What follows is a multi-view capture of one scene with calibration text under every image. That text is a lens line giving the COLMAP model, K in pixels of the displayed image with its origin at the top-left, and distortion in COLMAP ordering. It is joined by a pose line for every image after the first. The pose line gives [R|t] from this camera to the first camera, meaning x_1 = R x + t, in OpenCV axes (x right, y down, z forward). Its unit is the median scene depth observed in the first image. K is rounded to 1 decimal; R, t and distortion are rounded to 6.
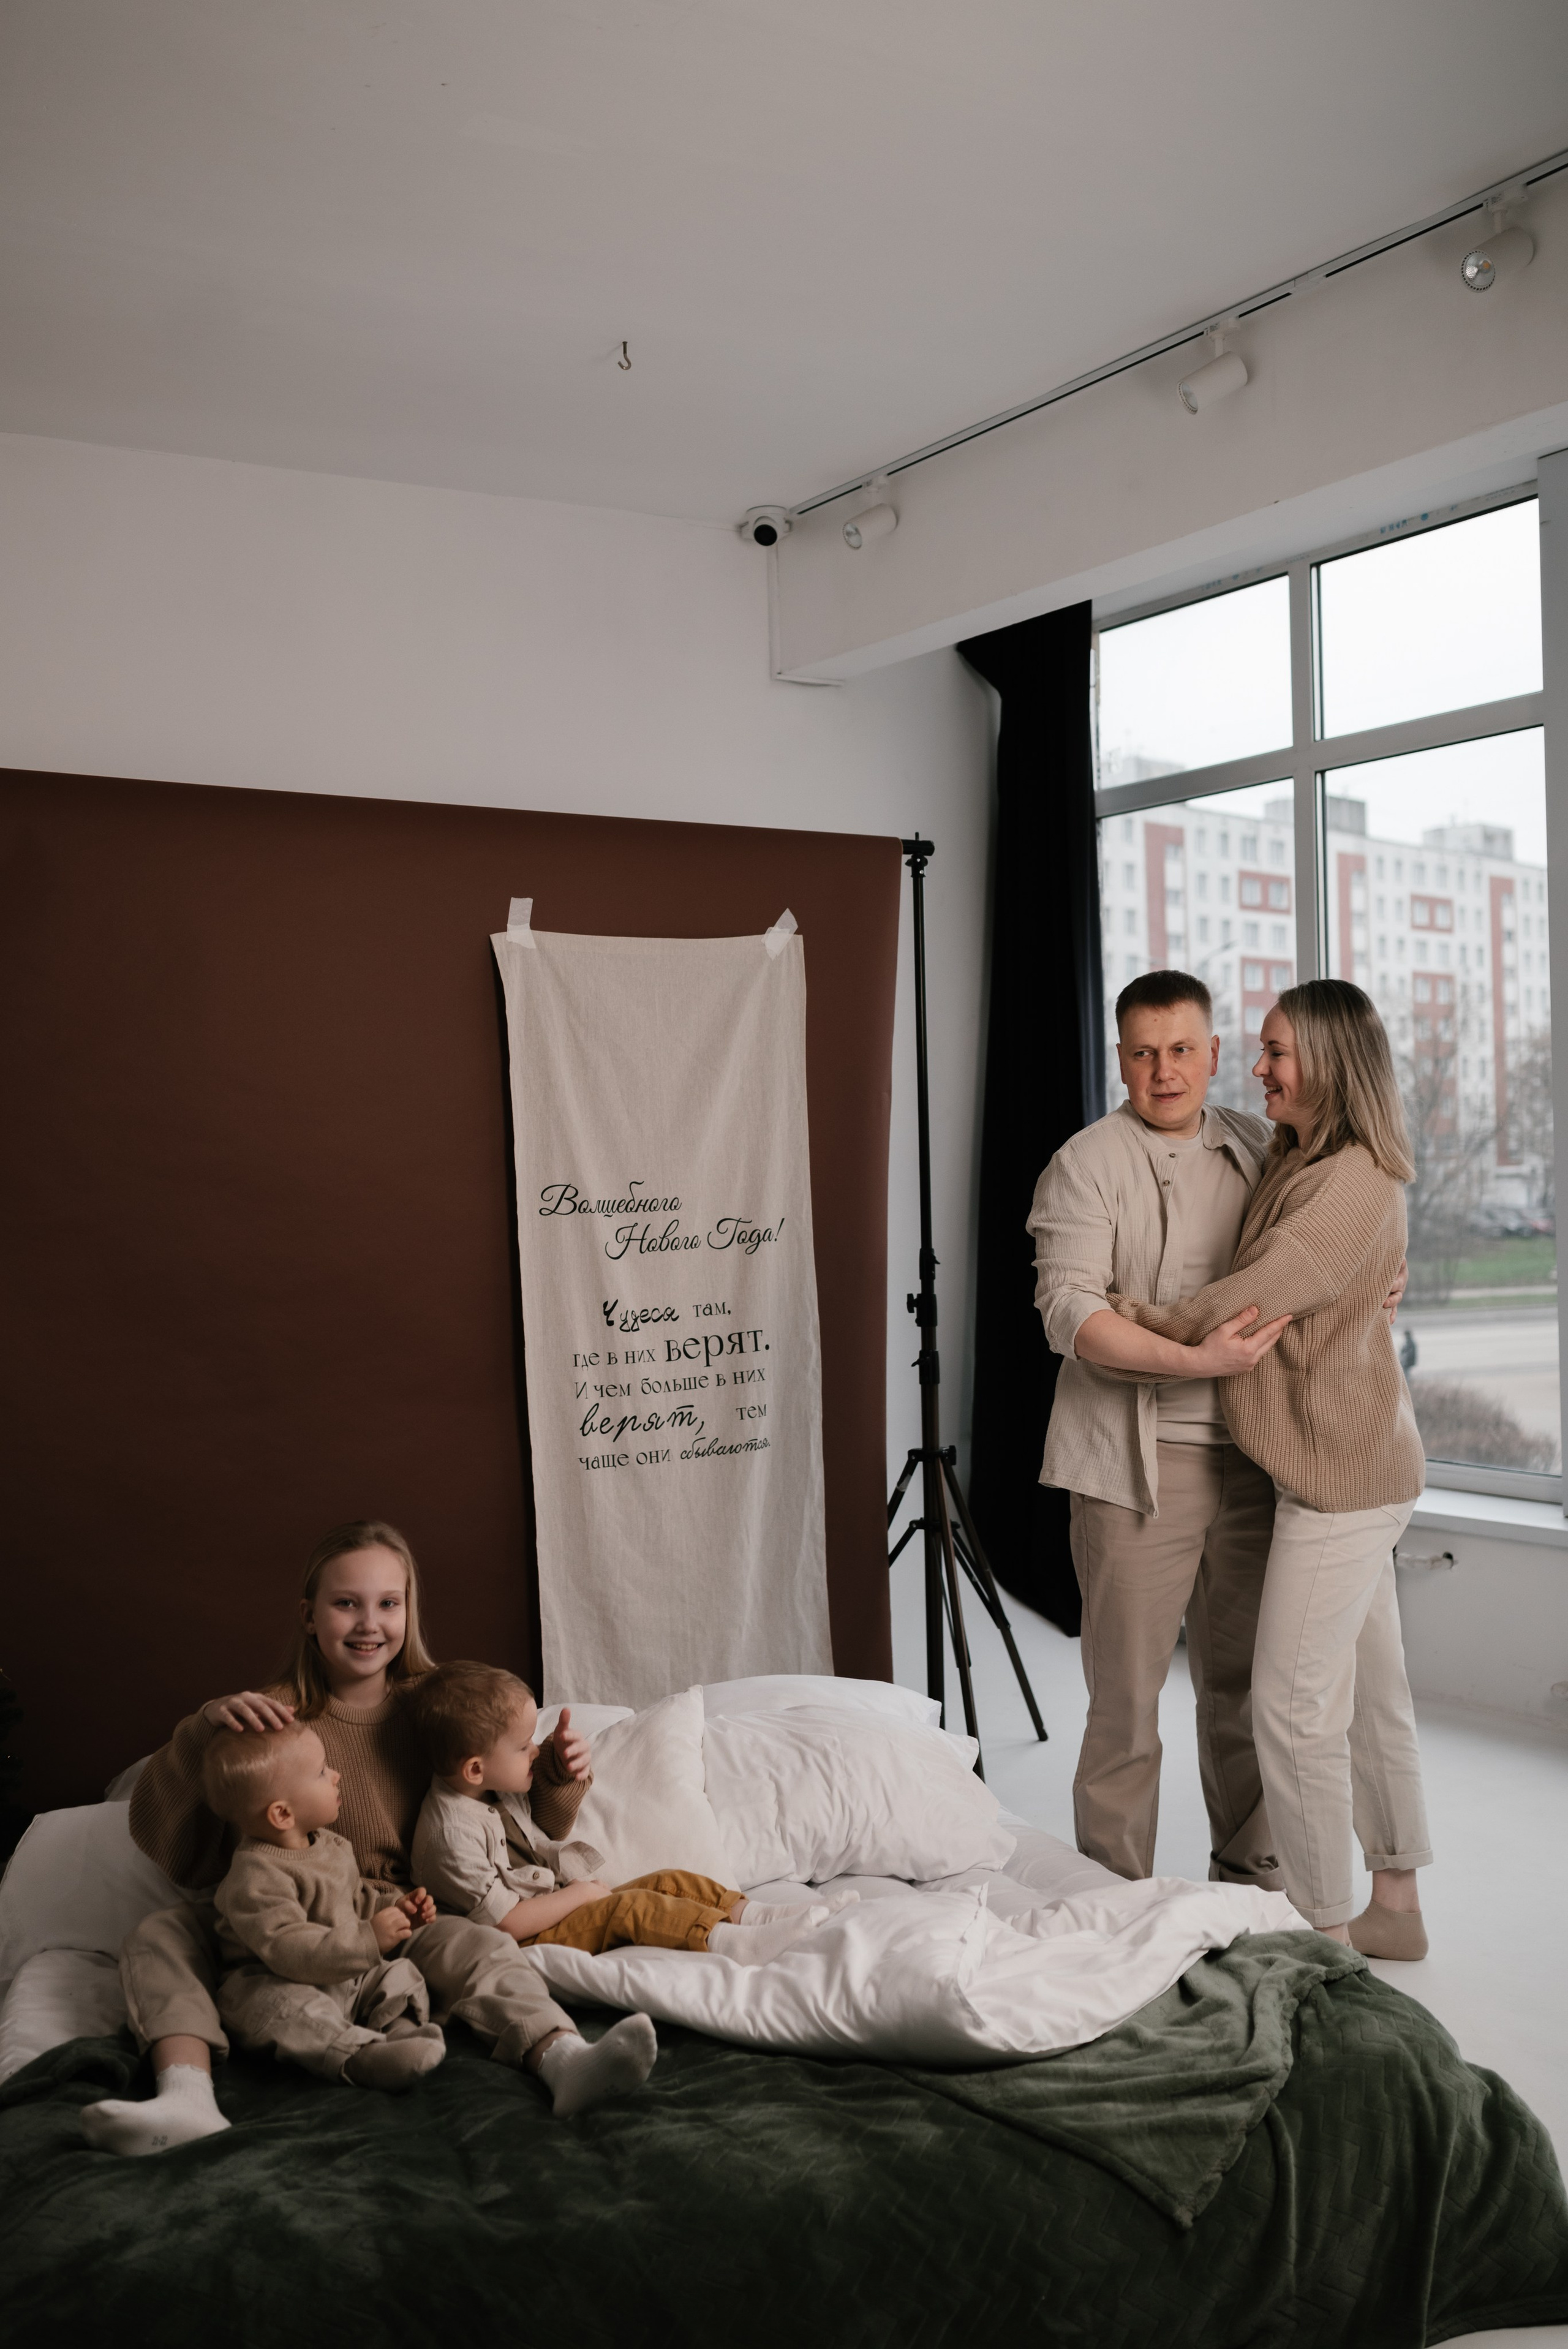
lens RADIAL K [[2320.5, 0, 784.0], [0, 2320.5, 1174.5], [0, 0, 1]] dist [-0.006073, -0.014331]
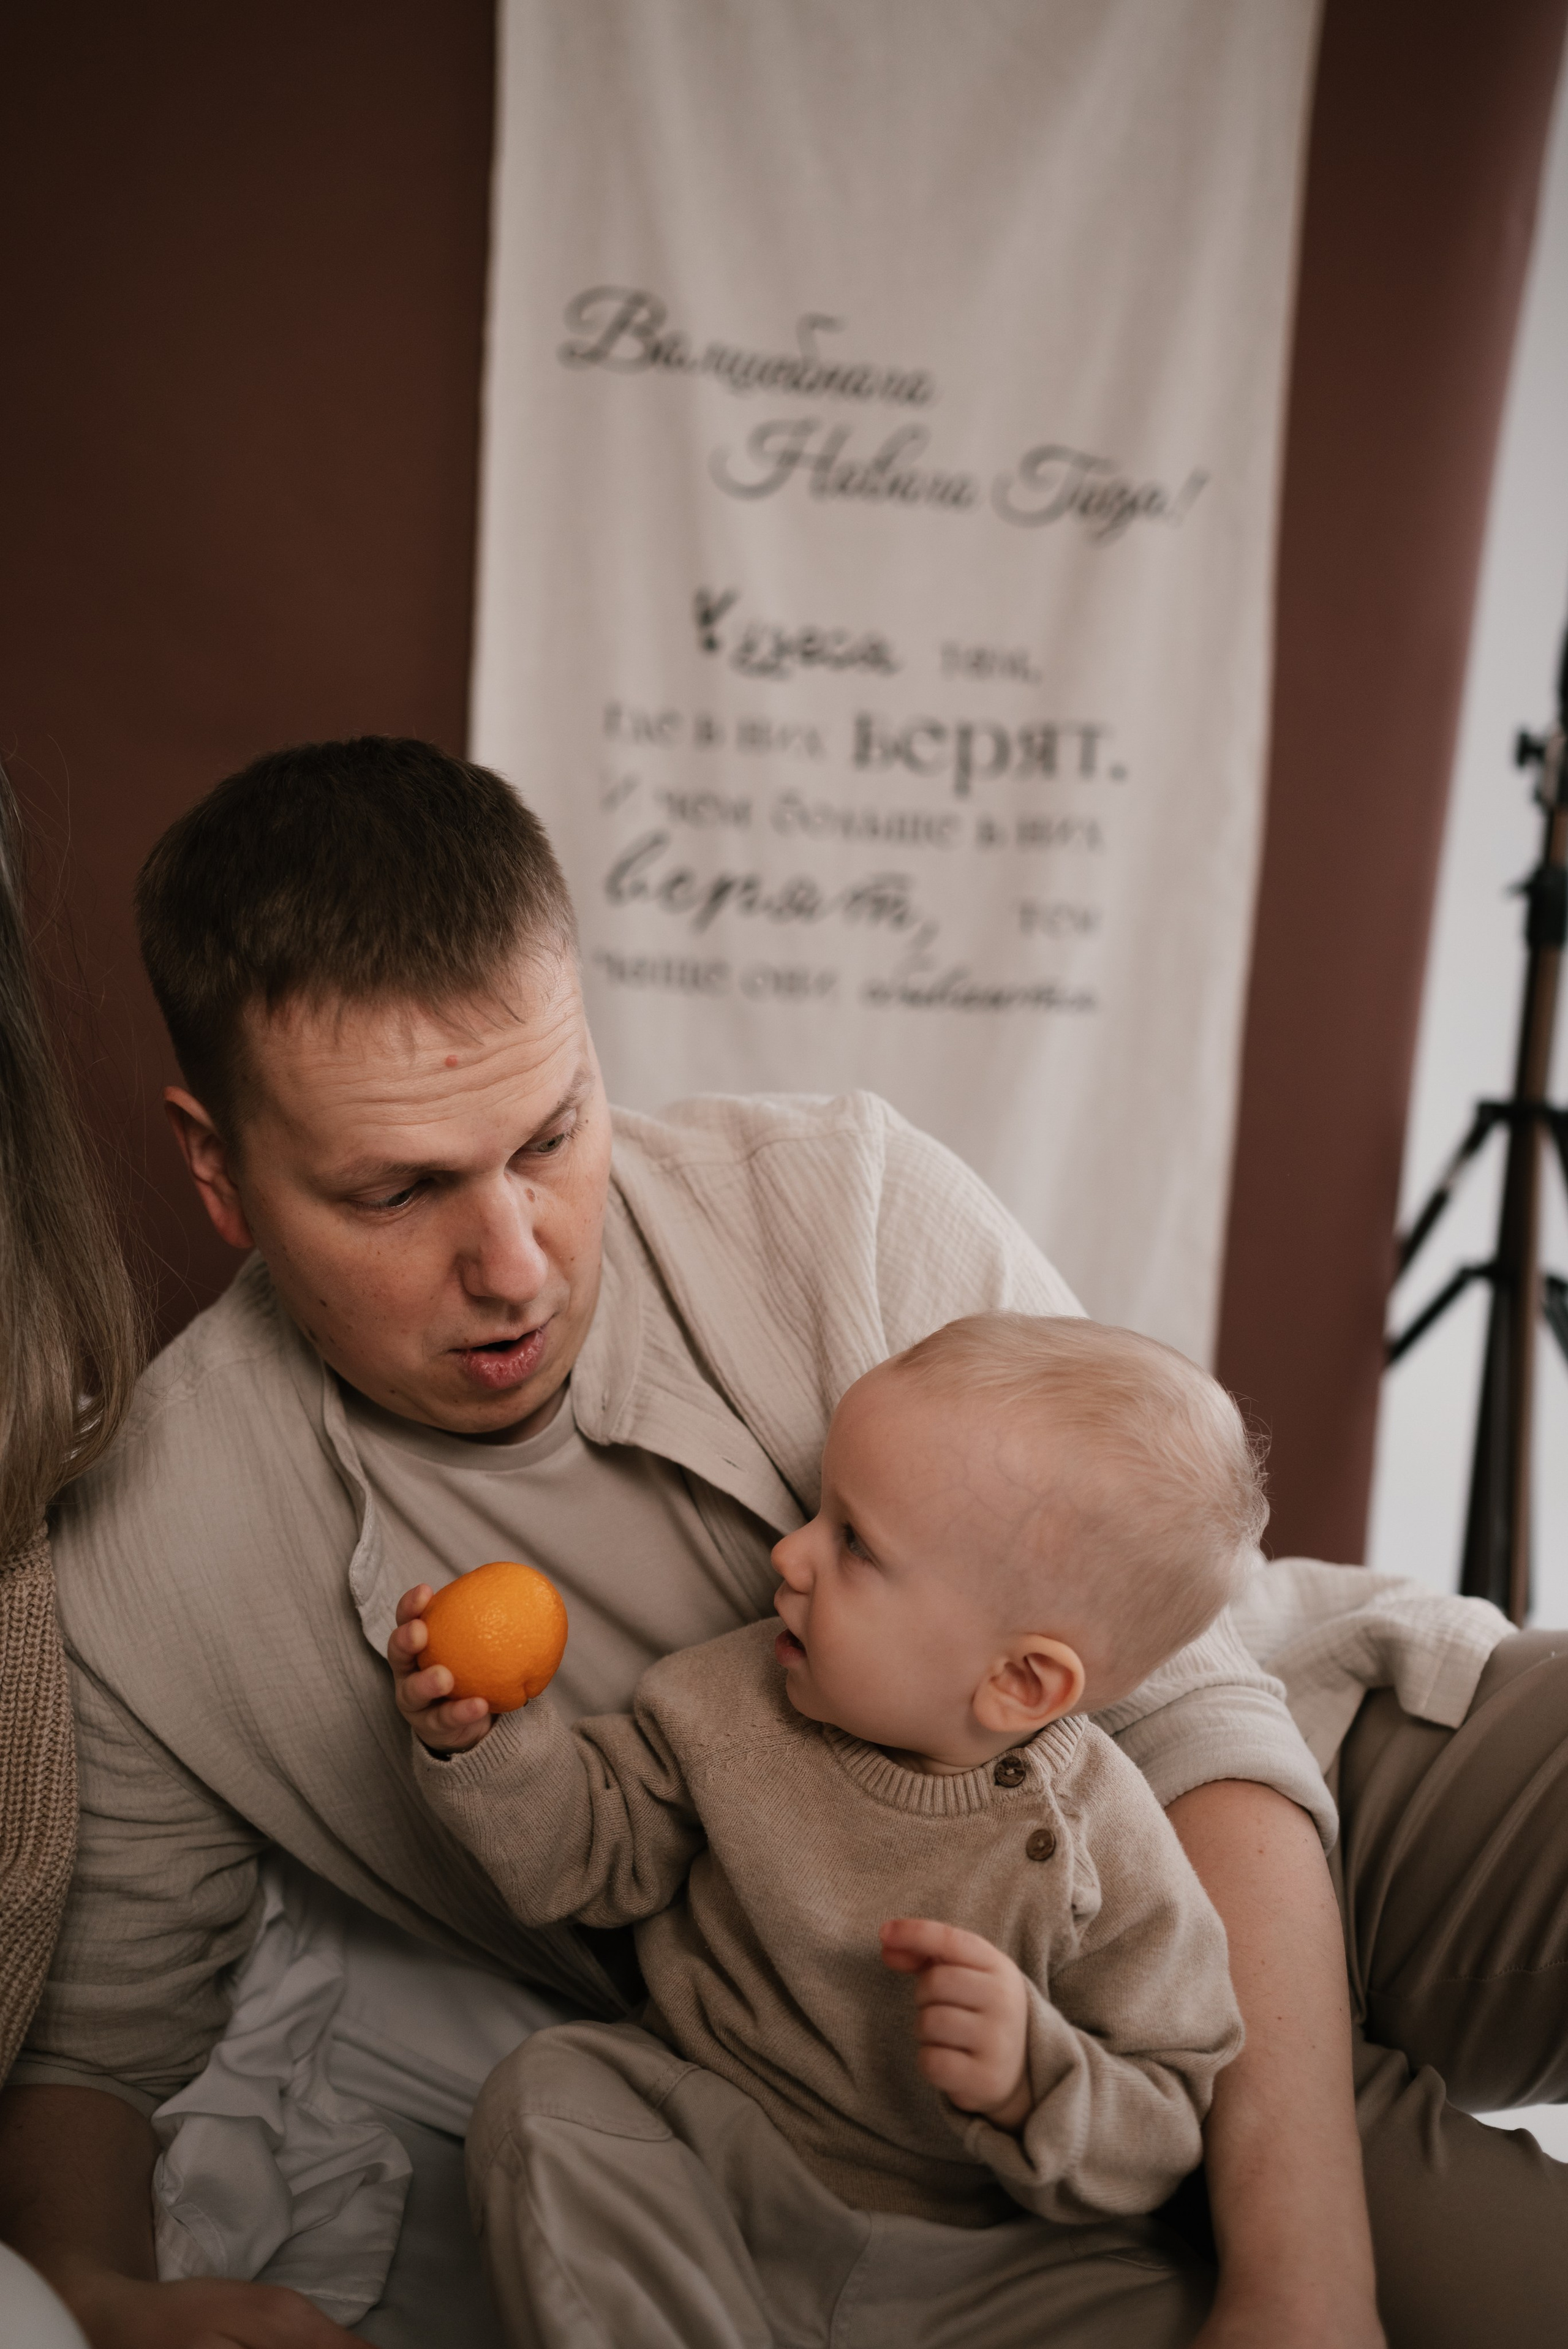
lens RADIAL K [[2320.5, 0, 784.0], [0, 2320.5, 1174.5], [0, 0, 1]] dist [-0.006073, -0.014331]
pose [[0.926082, 0.130576, -0.354007, 0.095106], [-0.106647, 0.990538, 0.086375, 0.117317], [0.361936, -0.042237, 0.931245, 0.590203]]
